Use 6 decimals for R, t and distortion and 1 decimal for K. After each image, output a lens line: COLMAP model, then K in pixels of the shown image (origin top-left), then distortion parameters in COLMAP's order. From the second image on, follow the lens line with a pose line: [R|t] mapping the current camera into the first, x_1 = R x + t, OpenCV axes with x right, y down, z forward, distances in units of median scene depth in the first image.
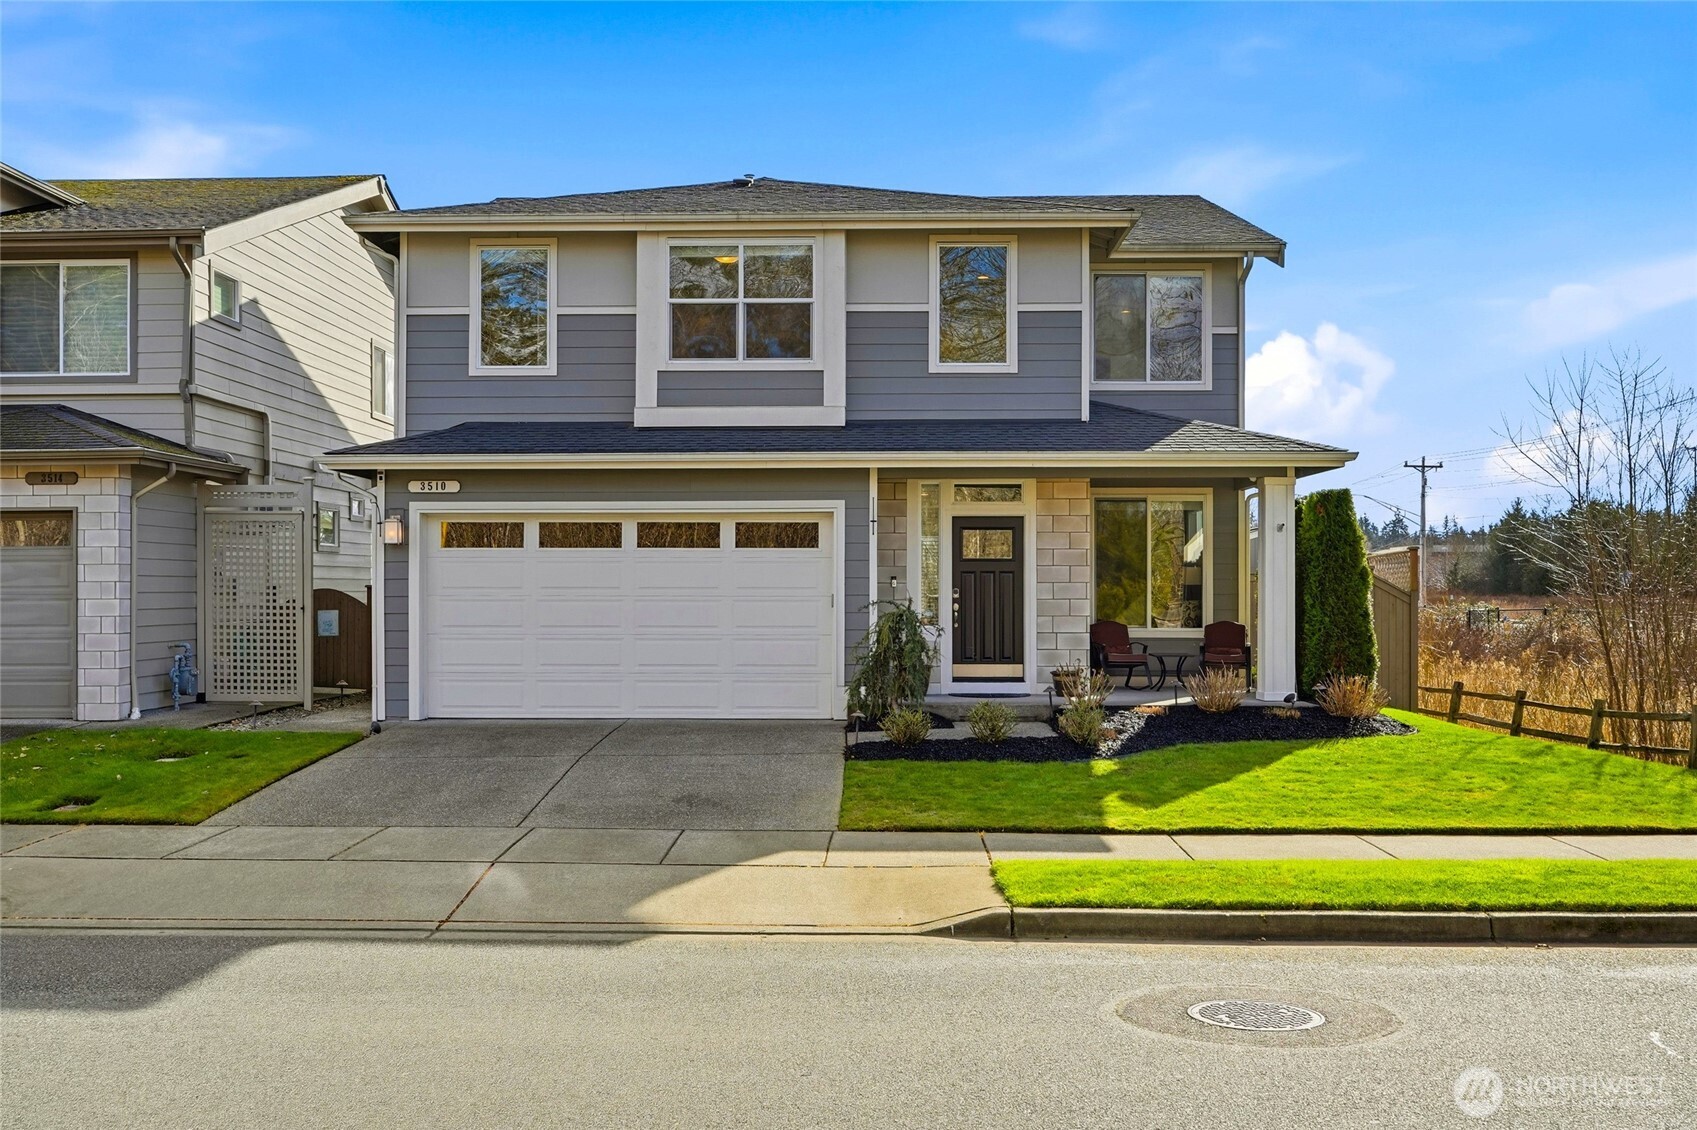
lens RADIAL K [[1713.0, 0, 848.4], [0, 1713.0, 567.6], [0, 0, 1]] dist [-0.011854, 0.000000]
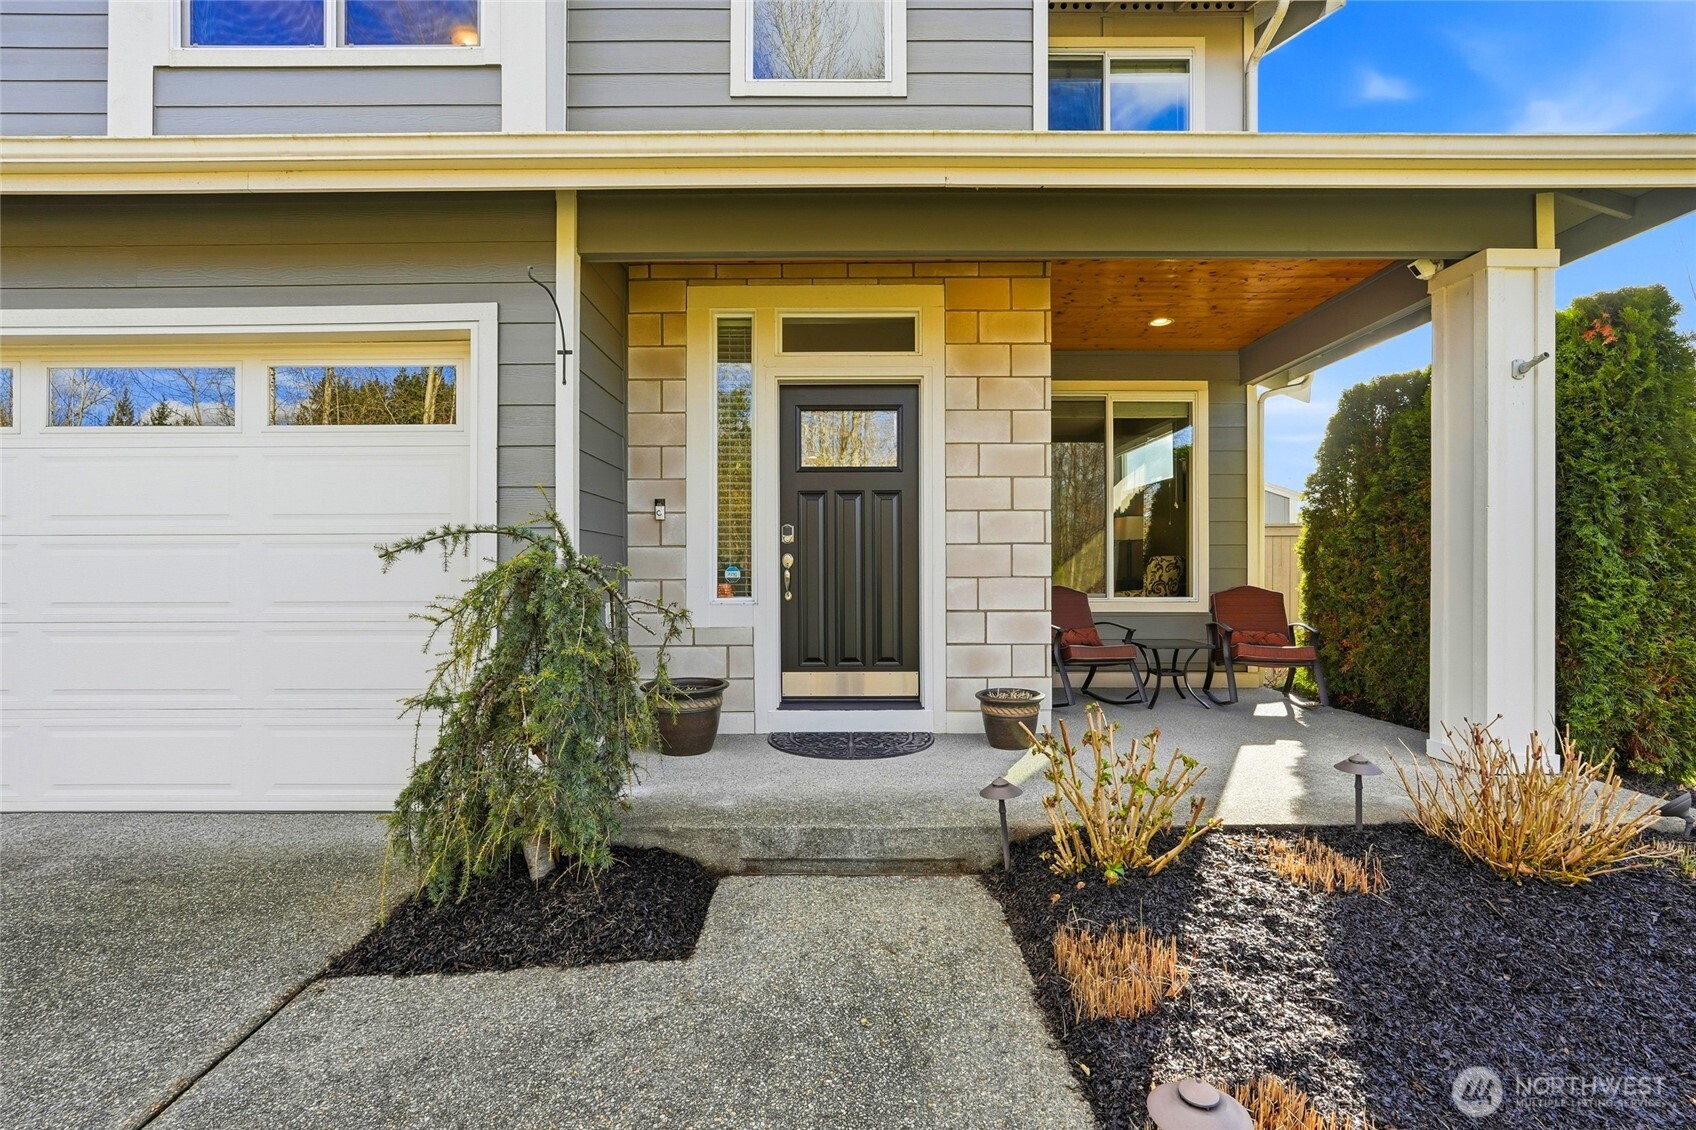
lens RADIAL K [[741.0, 0, 844.3], [0, 741.0, 564.6], [0, 0, 1]] dist [0.001920, 0.000098]
pose [[0.999957, -0.002434, 0.008978, 0.077924], [0.002360, 0.999962, 0.008339, 0.022472], [-0.008998, -0.008317, 0.999925, 0.779248]]
